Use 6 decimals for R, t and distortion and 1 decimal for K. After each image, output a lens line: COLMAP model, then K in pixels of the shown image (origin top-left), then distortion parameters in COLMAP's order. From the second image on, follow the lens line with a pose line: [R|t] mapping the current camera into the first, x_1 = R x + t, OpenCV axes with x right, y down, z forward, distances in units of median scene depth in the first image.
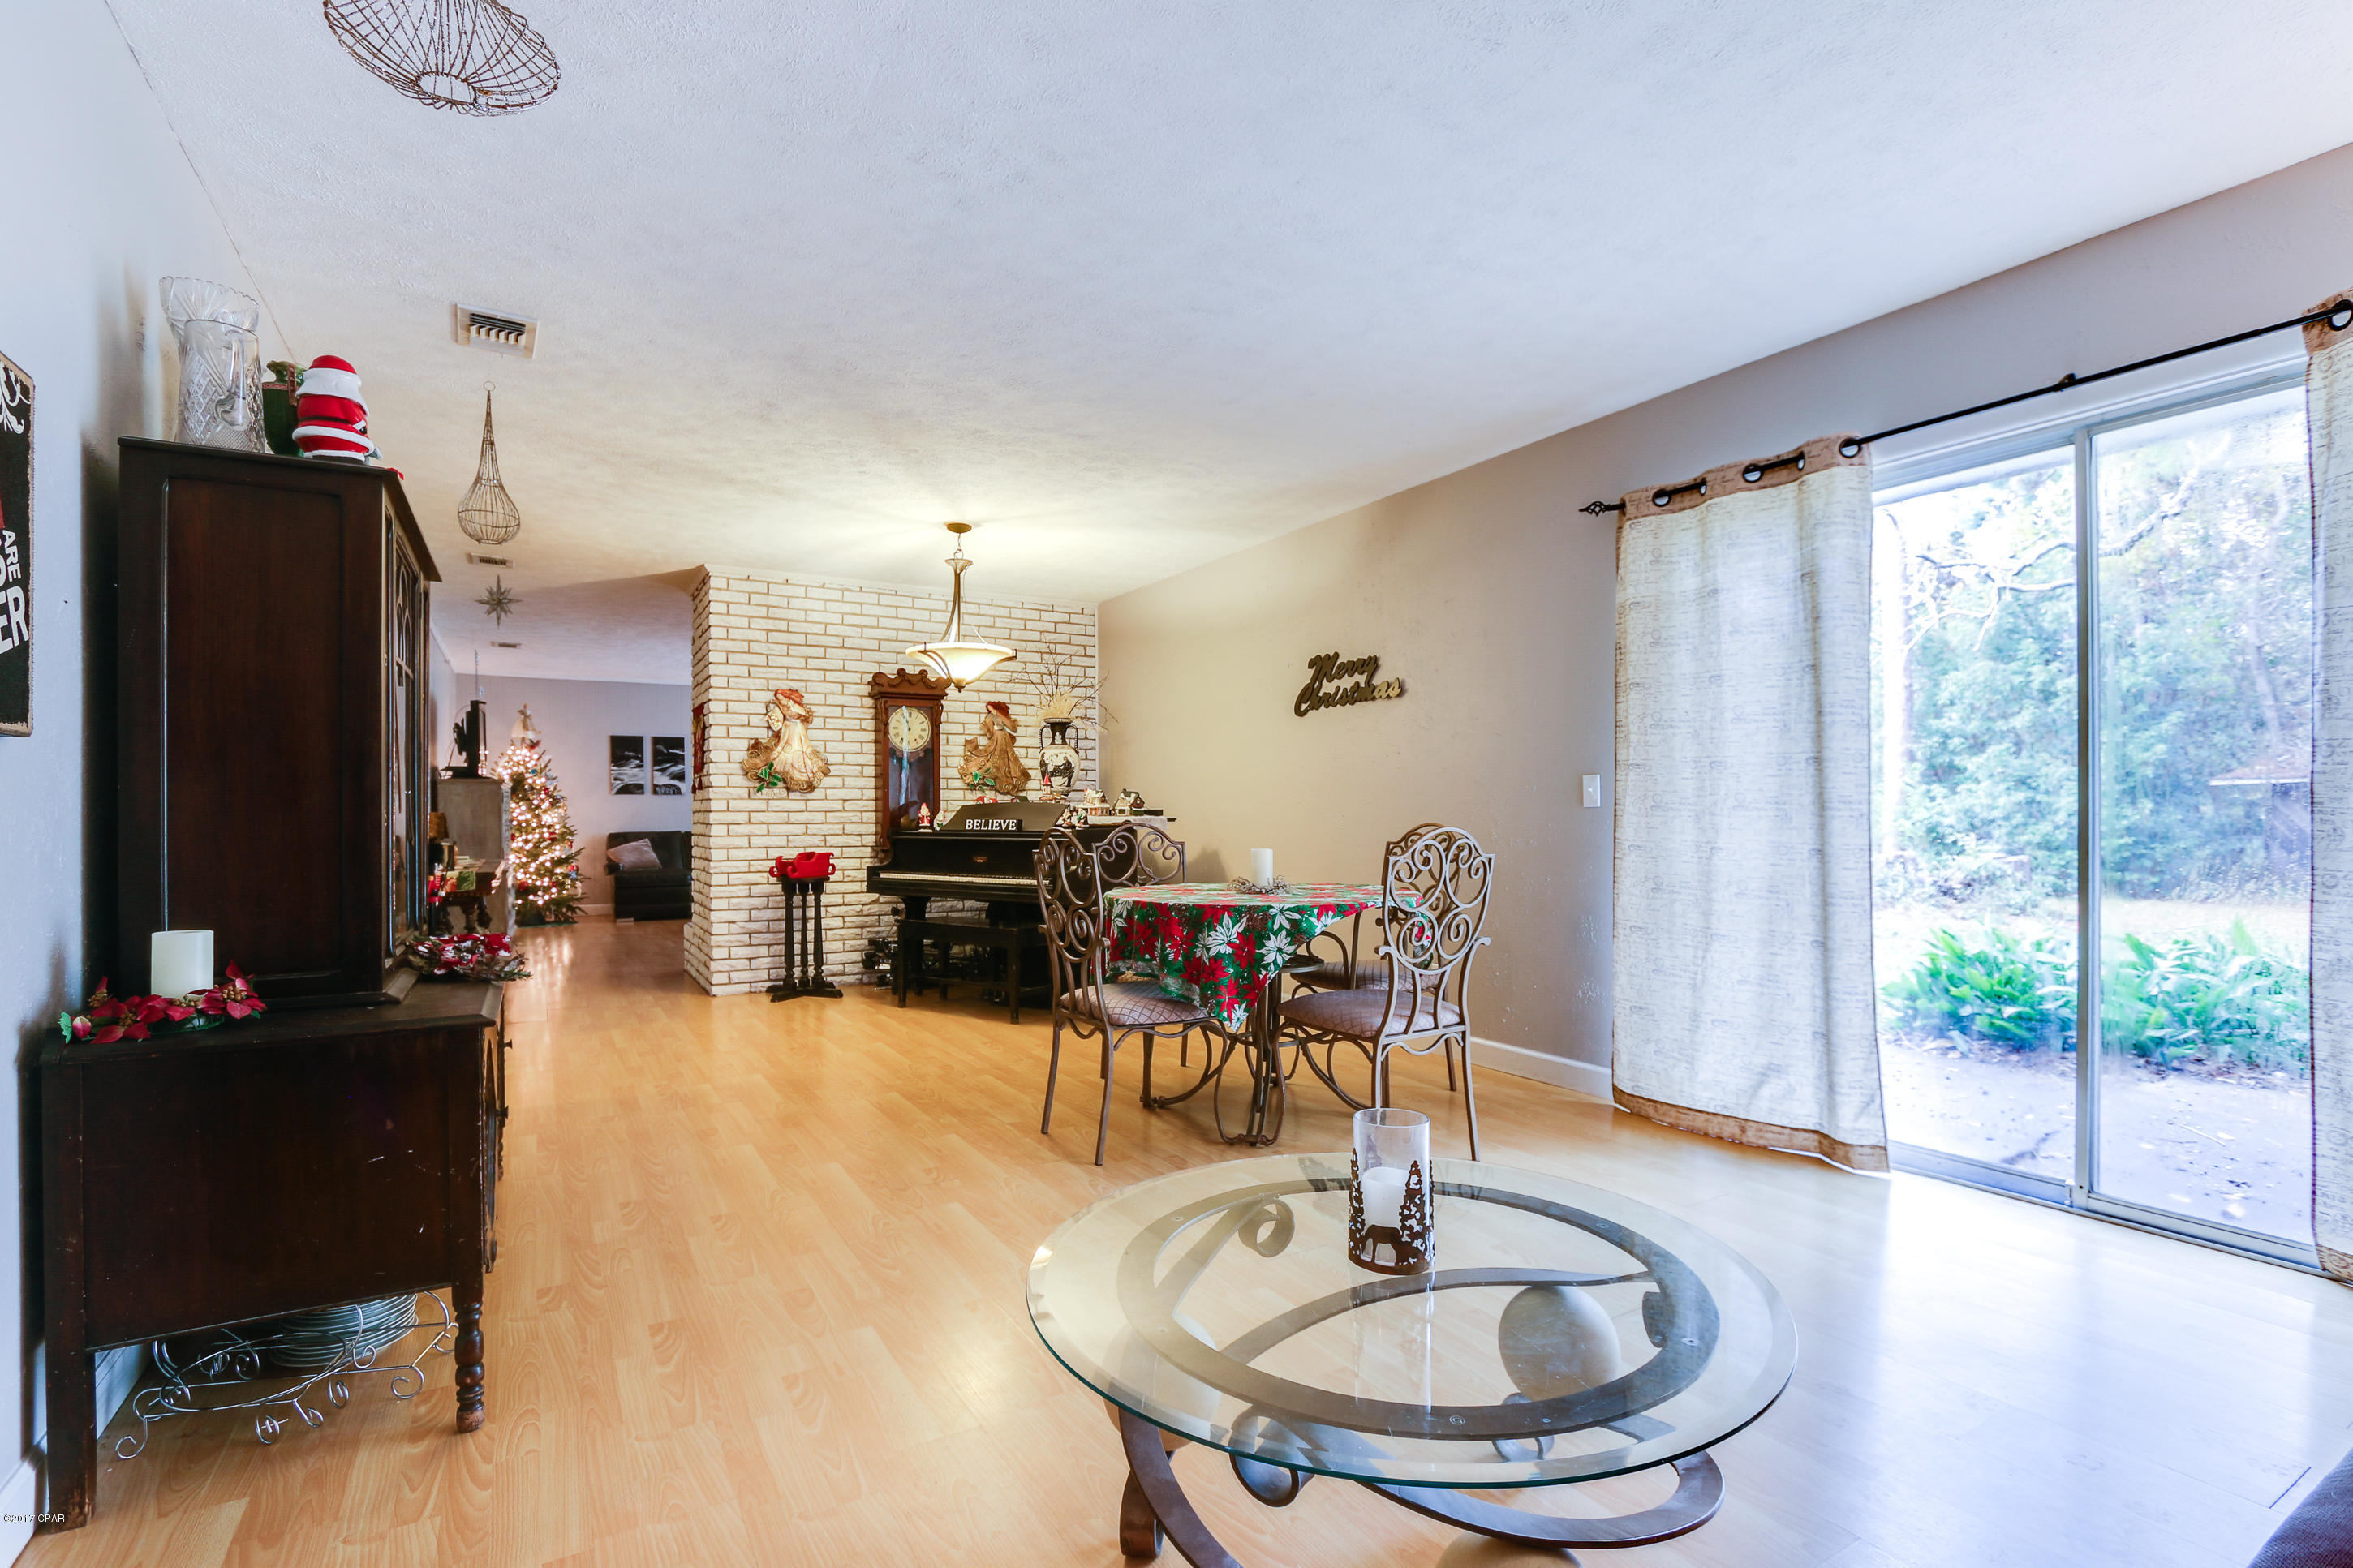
lens RADIAL K [[1090.0, 0, 1193.8], [0, 1090.0, 800.2], [0, 0, 1]] dist [-0.020947, 0.003261]
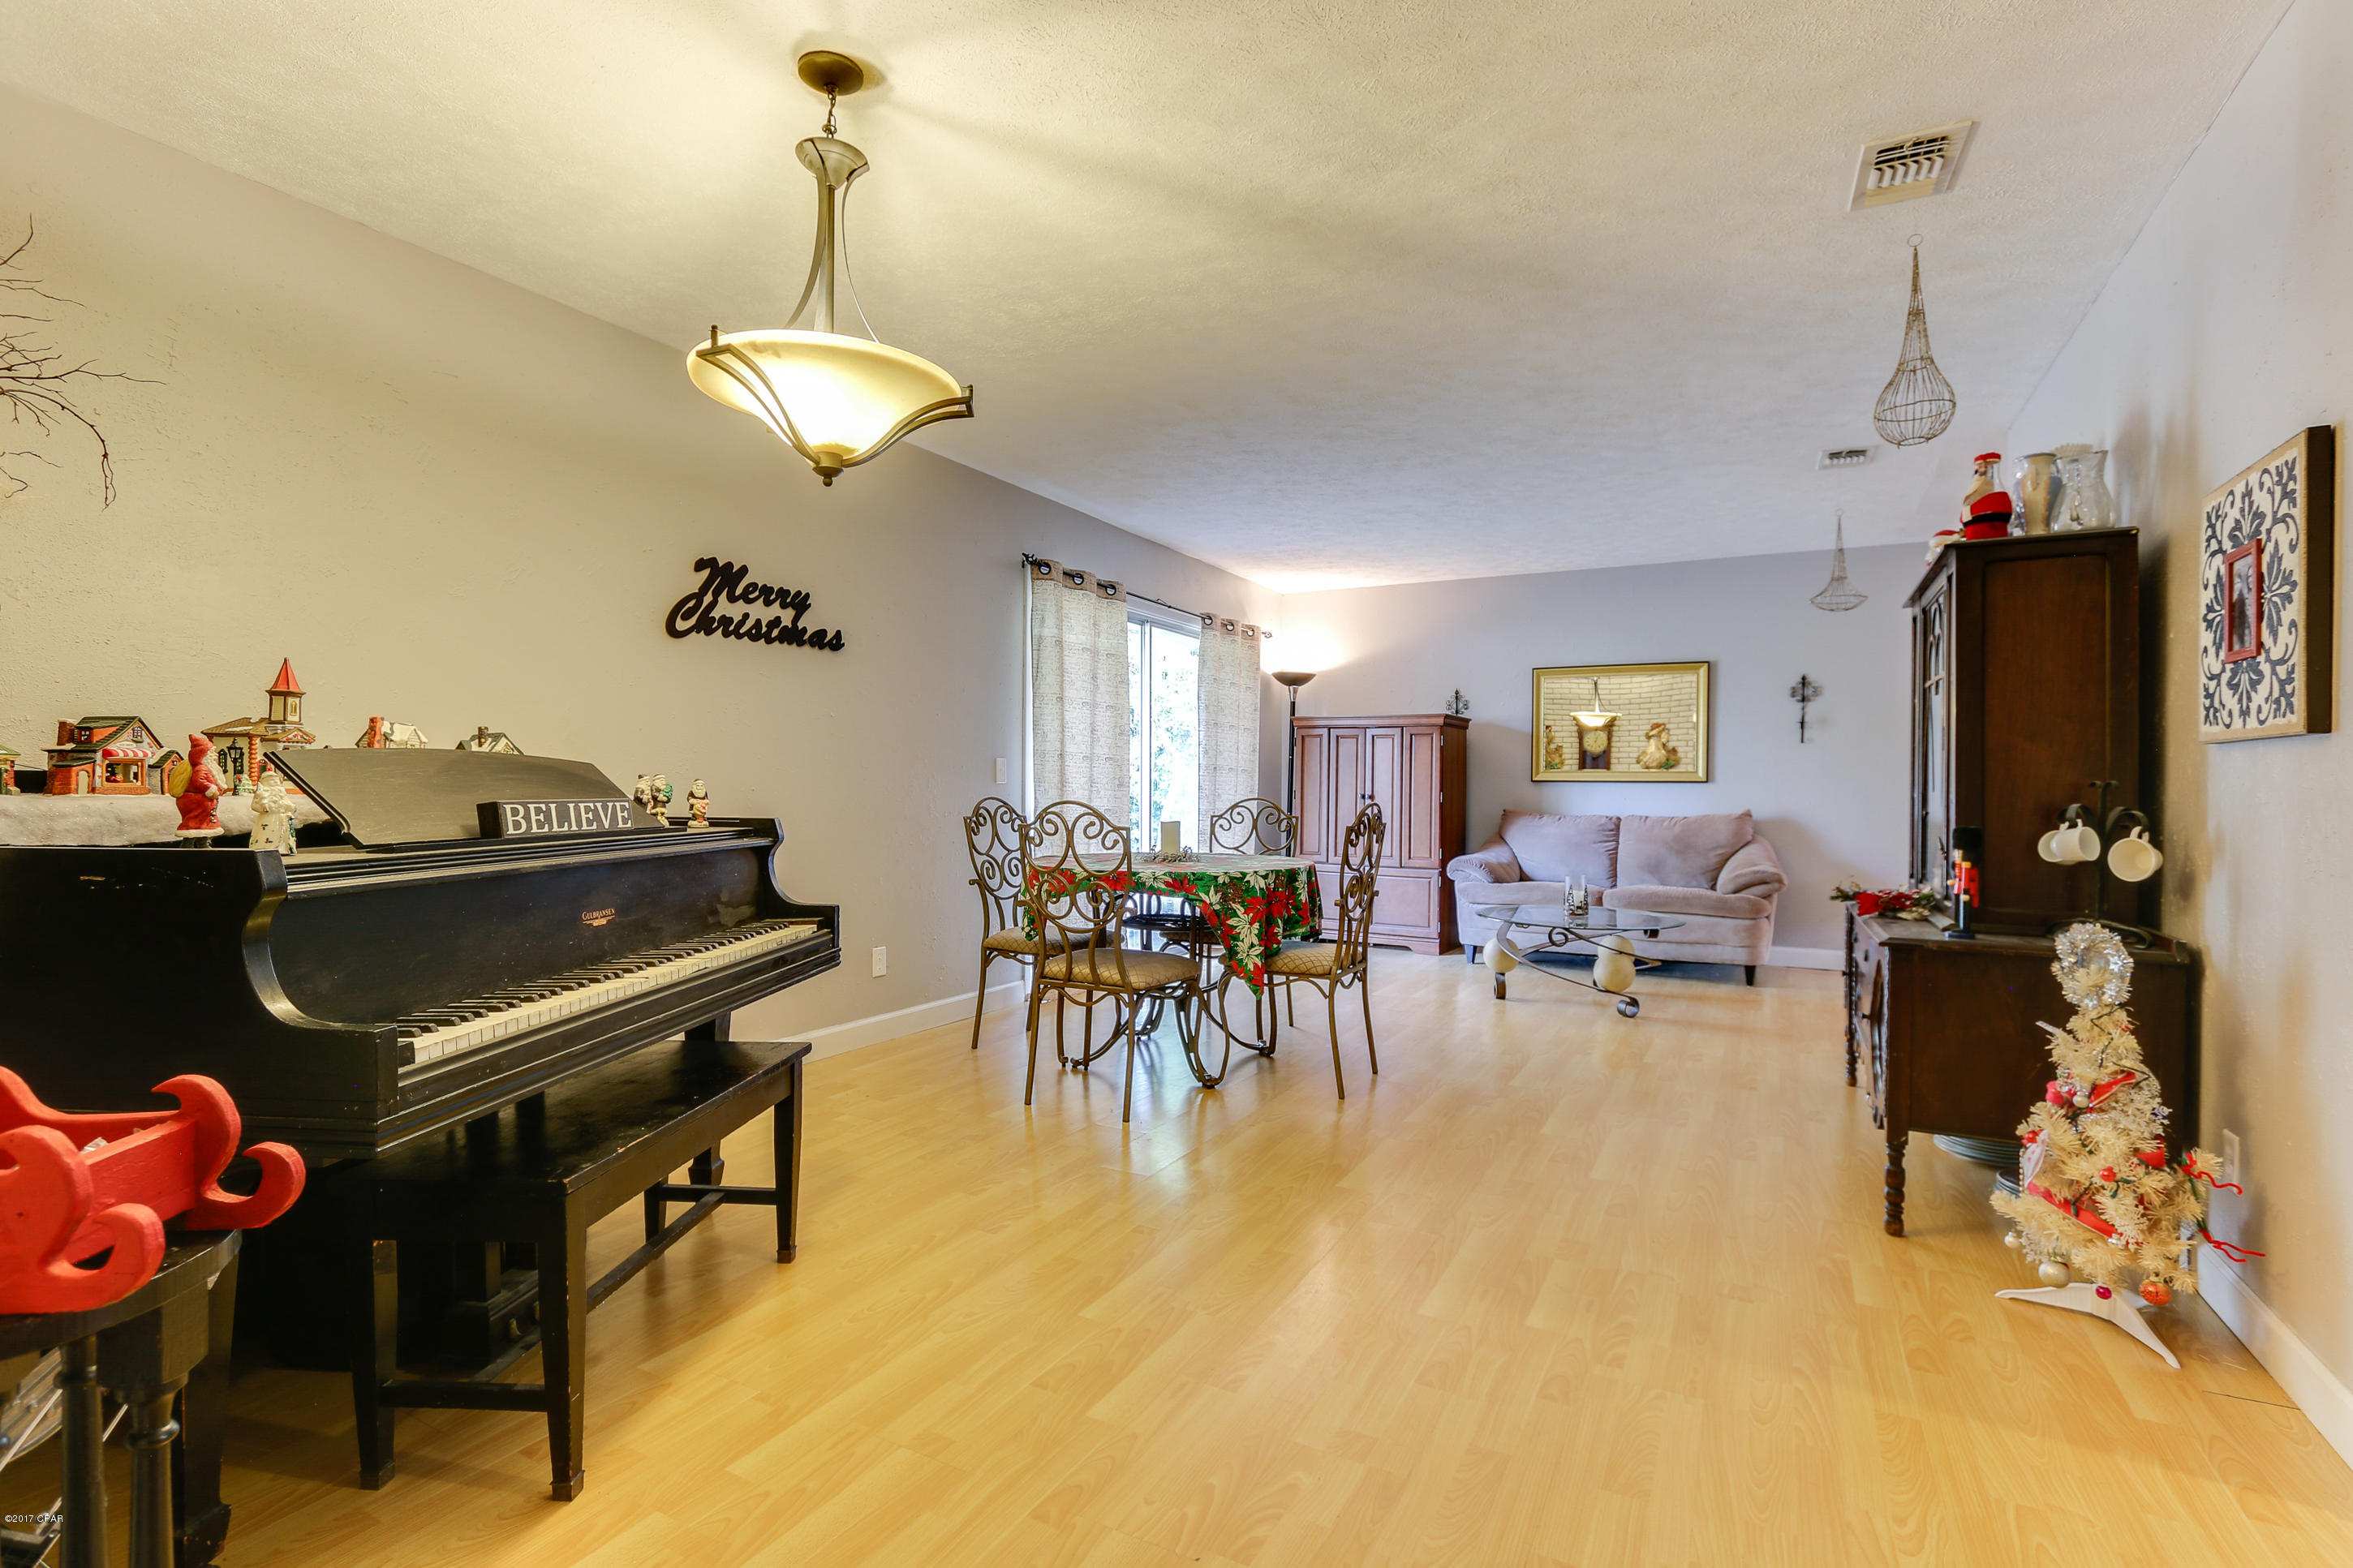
lens RADIAL K [[1090.0, 0, 1169.4], [0, 1090.0, 786.1], [0, 0, 1]] dist [-0.020947, 0.003261]
pose [[-0.494600, 0.001260, 0.869120, -0.528493], [-0.015799, 0.999821, -0.010440, 0.012144], [-0.868977, -0.018895, -0.494491, 0.916866]]
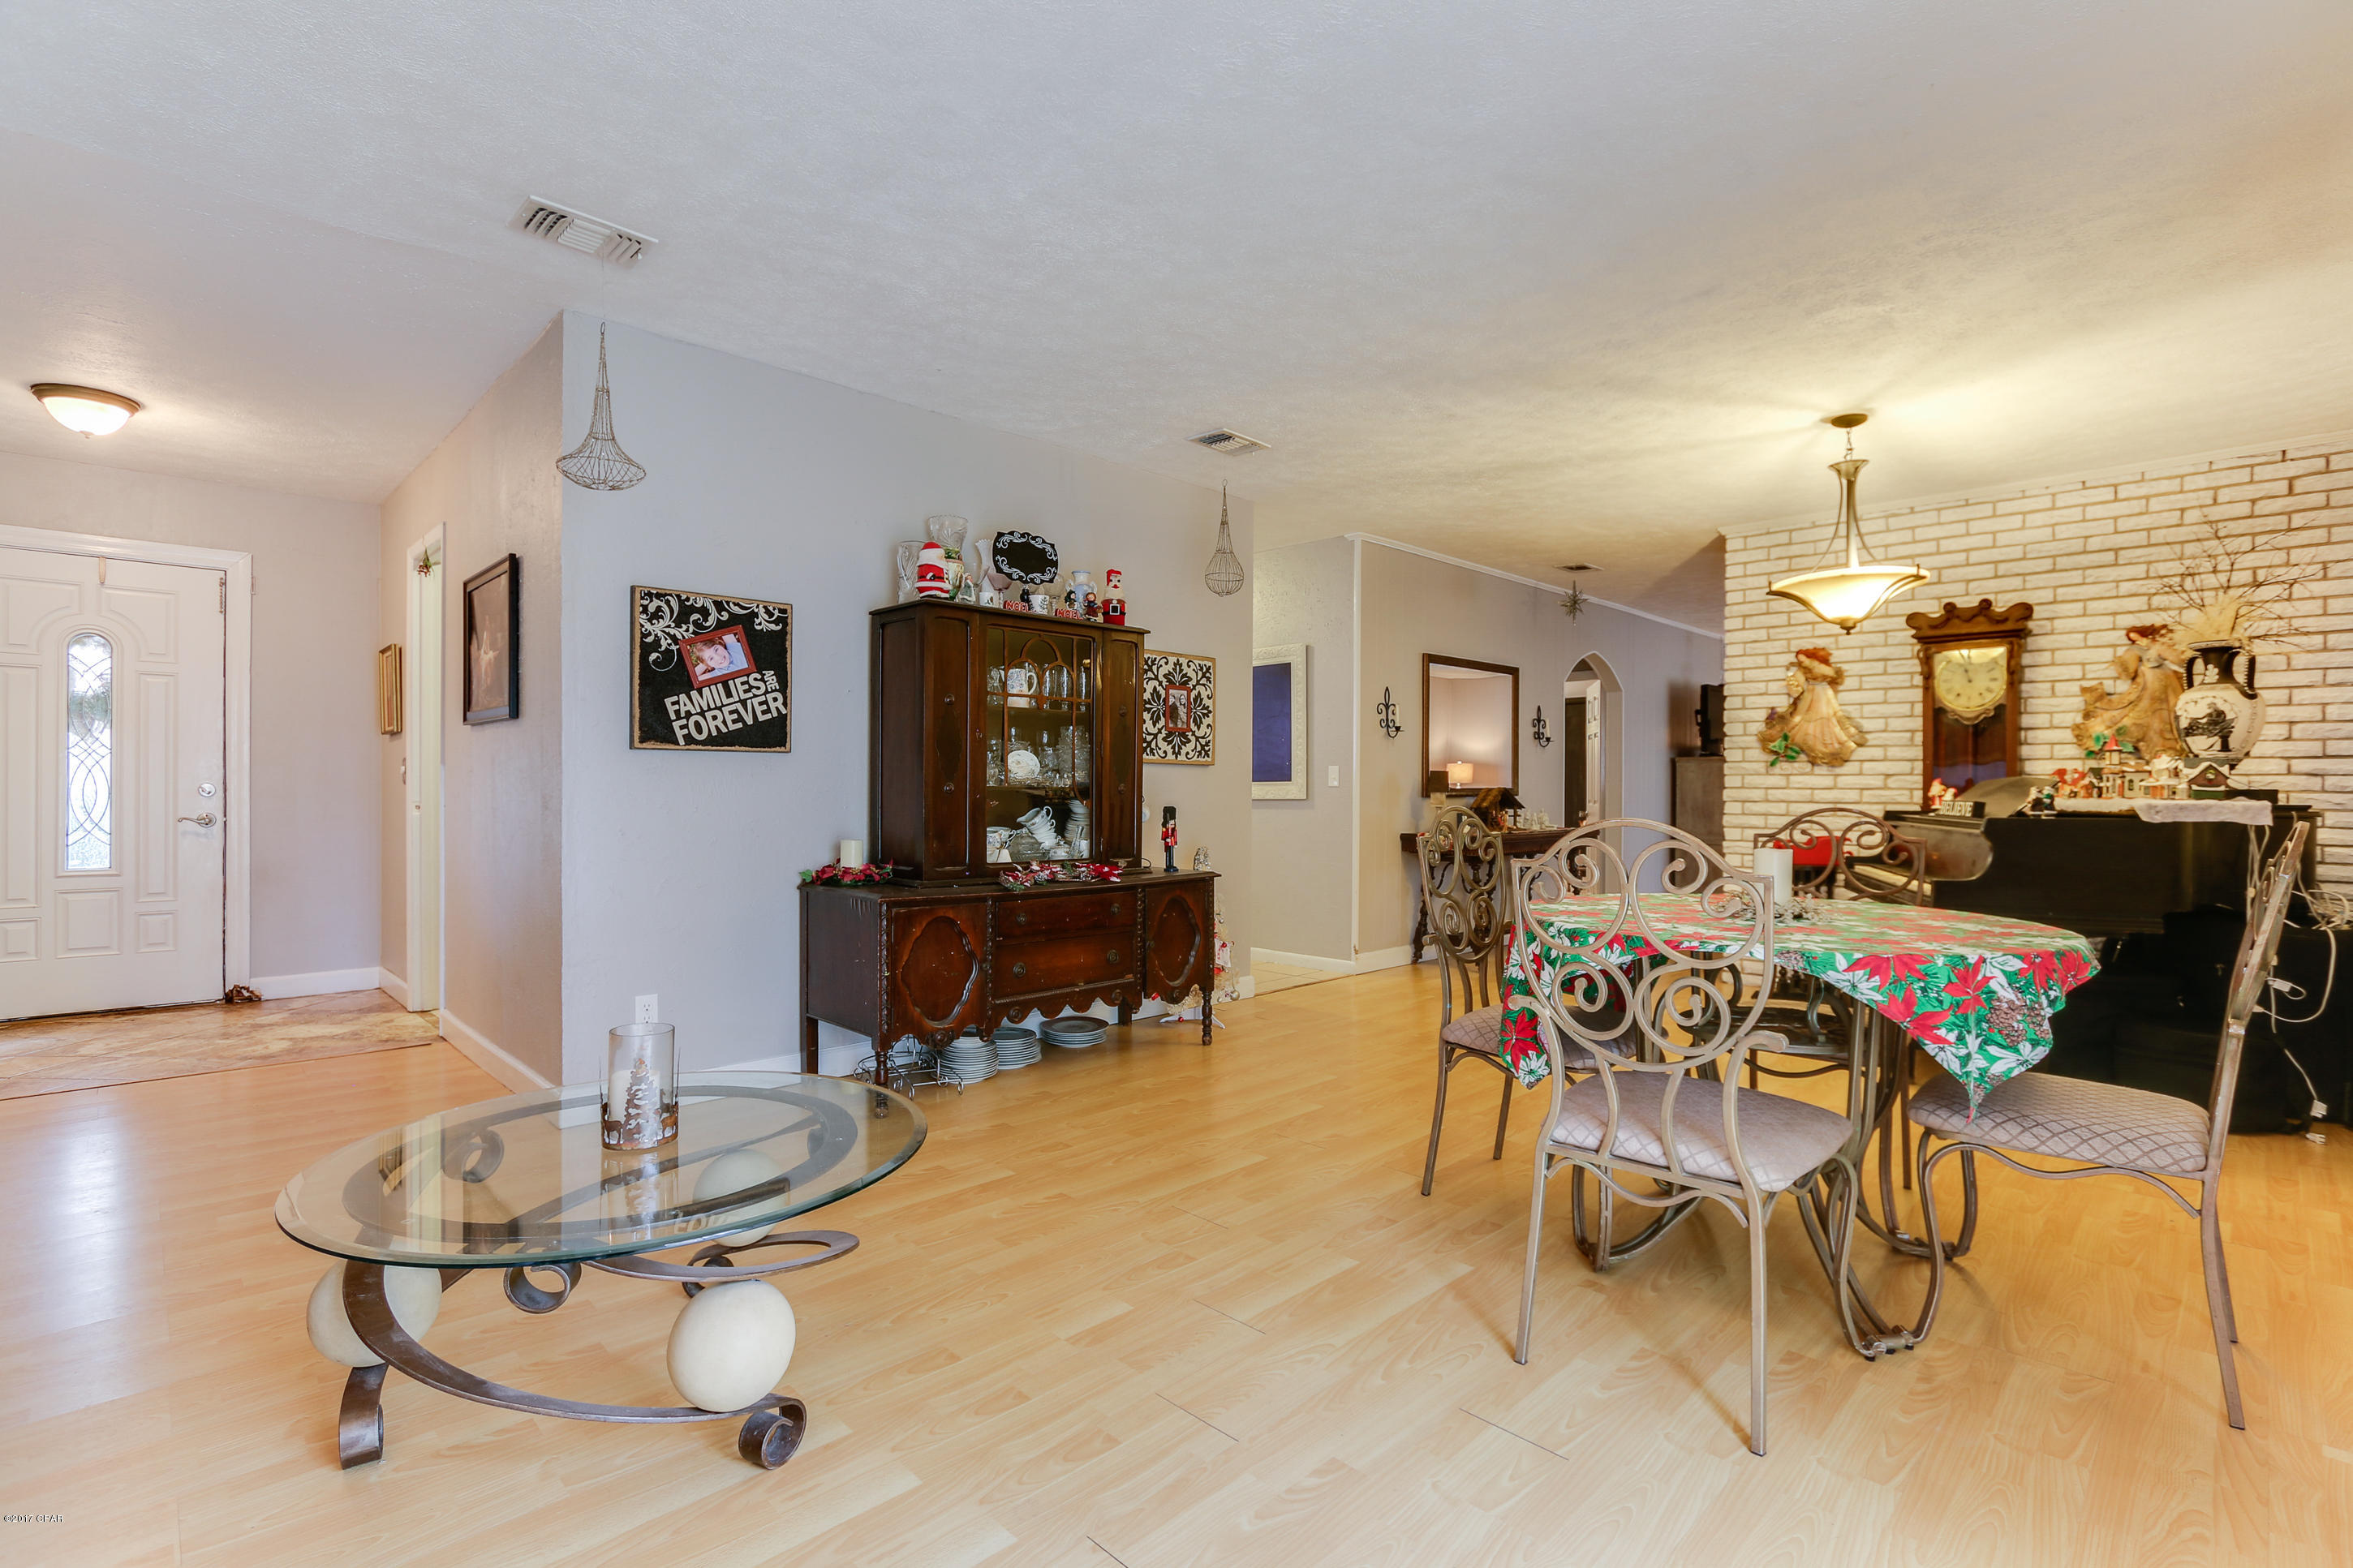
lens RADIAL K [[1090.0, 0, 1176.7], [0, 1090.0, 791.4], [0, 0, 1]] dist [-0.020947, 0.003261]
pose [[0.227563, 0.009710, -0.973715, 0.355227], [0.004523, 0.999929, 0.011029, 0.000865], [0.973753, -0.006914, 0.227503, 0.305192]]
